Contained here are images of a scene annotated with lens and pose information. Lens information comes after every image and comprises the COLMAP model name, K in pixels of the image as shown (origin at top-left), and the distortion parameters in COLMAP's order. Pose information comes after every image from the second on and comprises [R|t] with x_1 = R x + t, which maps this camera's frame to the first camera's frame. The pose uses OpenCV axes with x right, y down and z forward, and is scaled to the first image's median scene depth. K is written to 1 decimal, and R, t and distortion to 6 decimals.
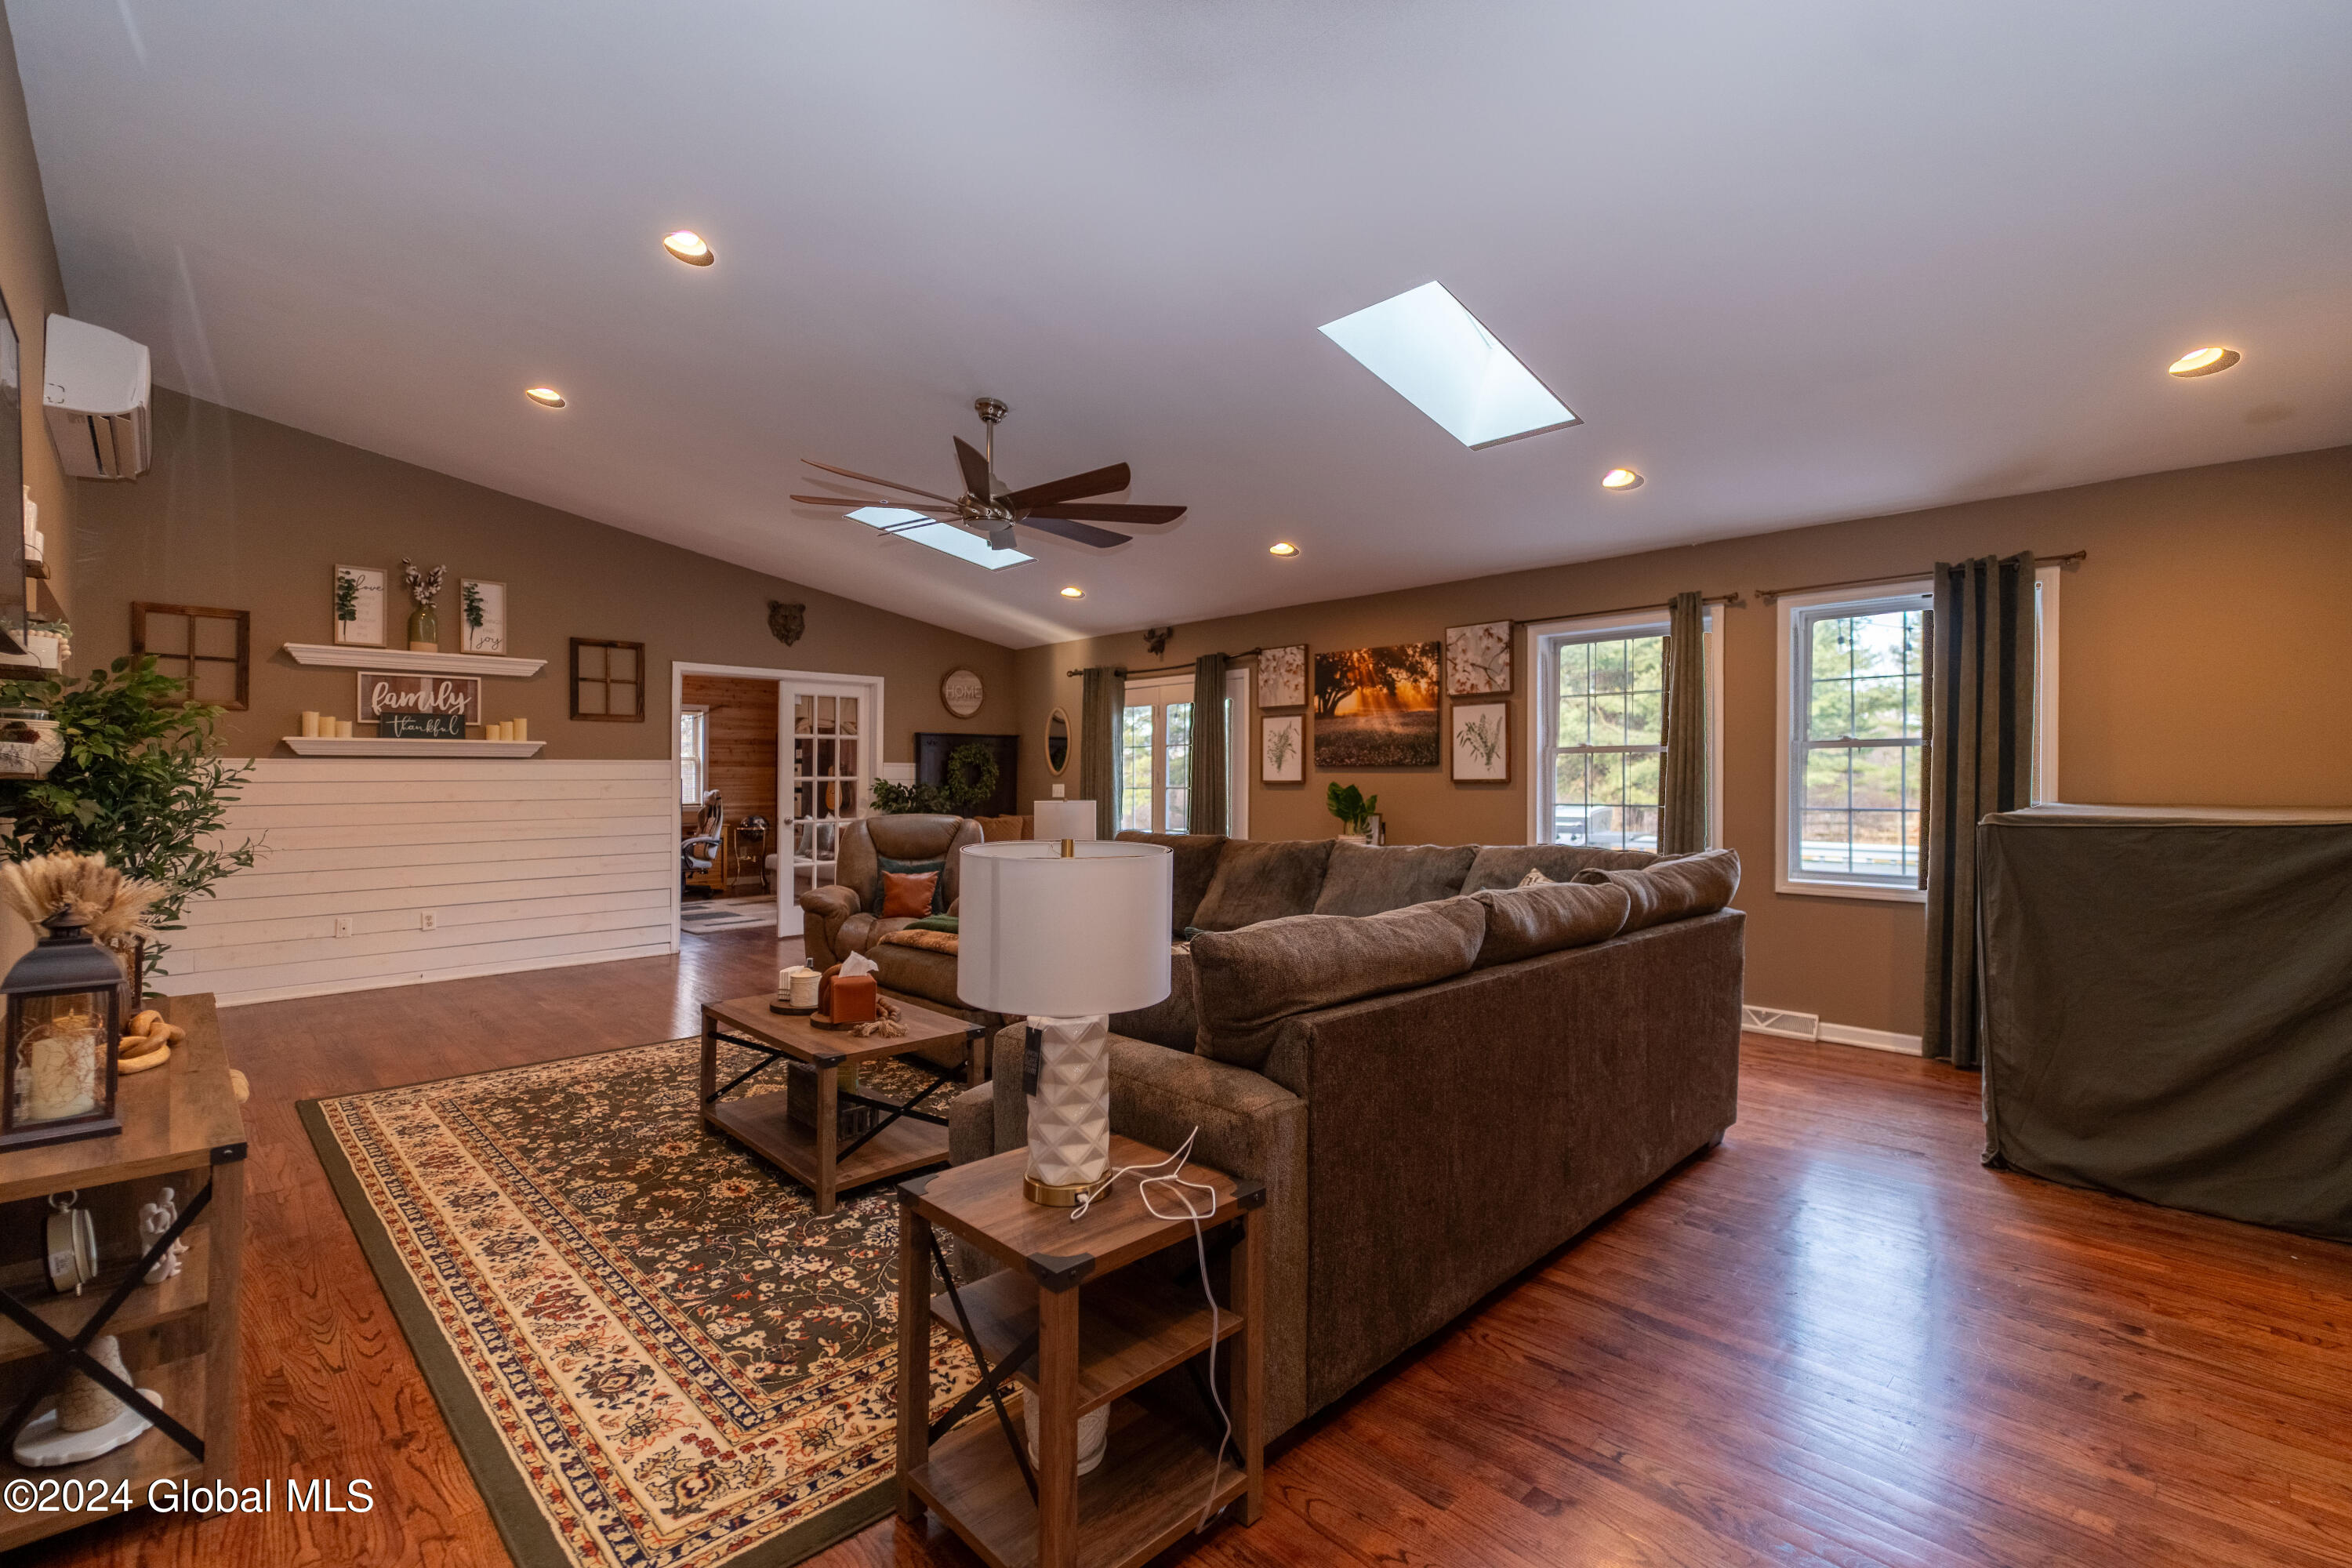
lens RADIAL K [[967.1, 0, 1150.3], [0, 967.1, 761.5], [0, 0, 1]] dist [-0.000179, 0.000247]
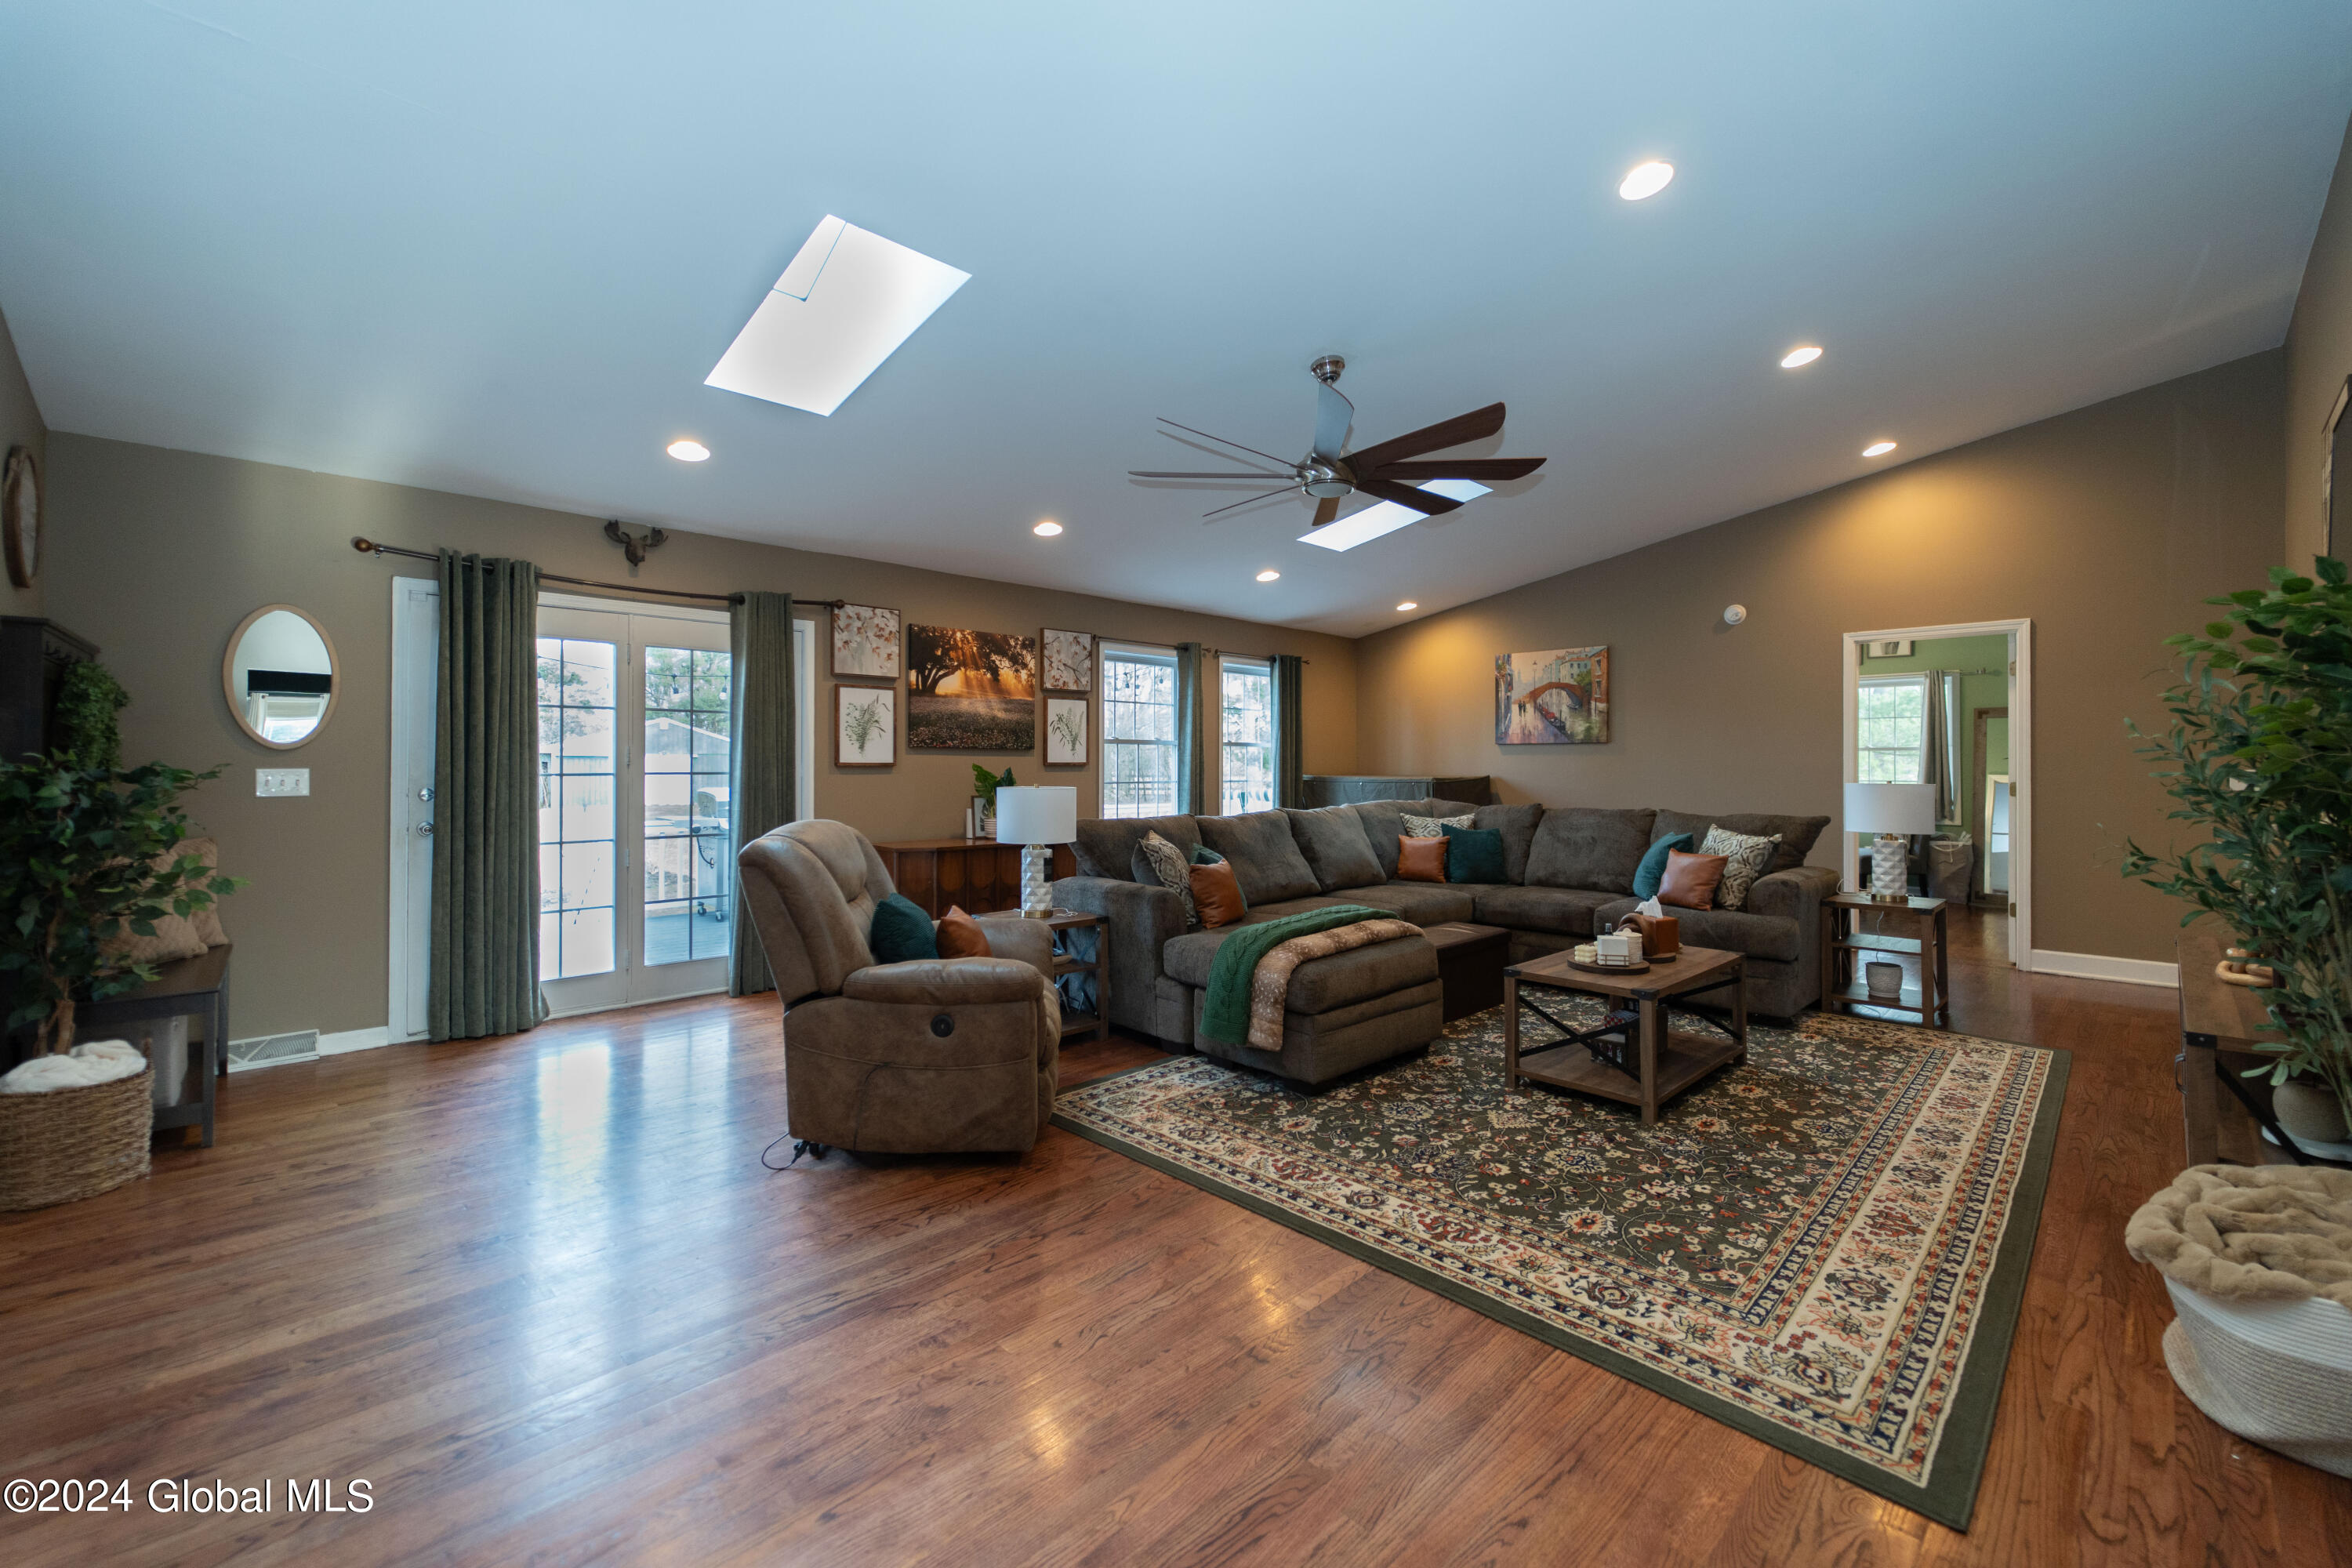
lens RADIAL K [[967.1, 0, 1150.3], [0, 967.1, 761.5], [0, 0, 1]] dist [-0.000179, 0.000247]
pose [[0.029303, 0.004353, 0.999561, -1.290947], [-0.019880, 0.999795, -0.003771, 0.030264], [-0.999373, -0.019761, 0.029384, 1.324126]]
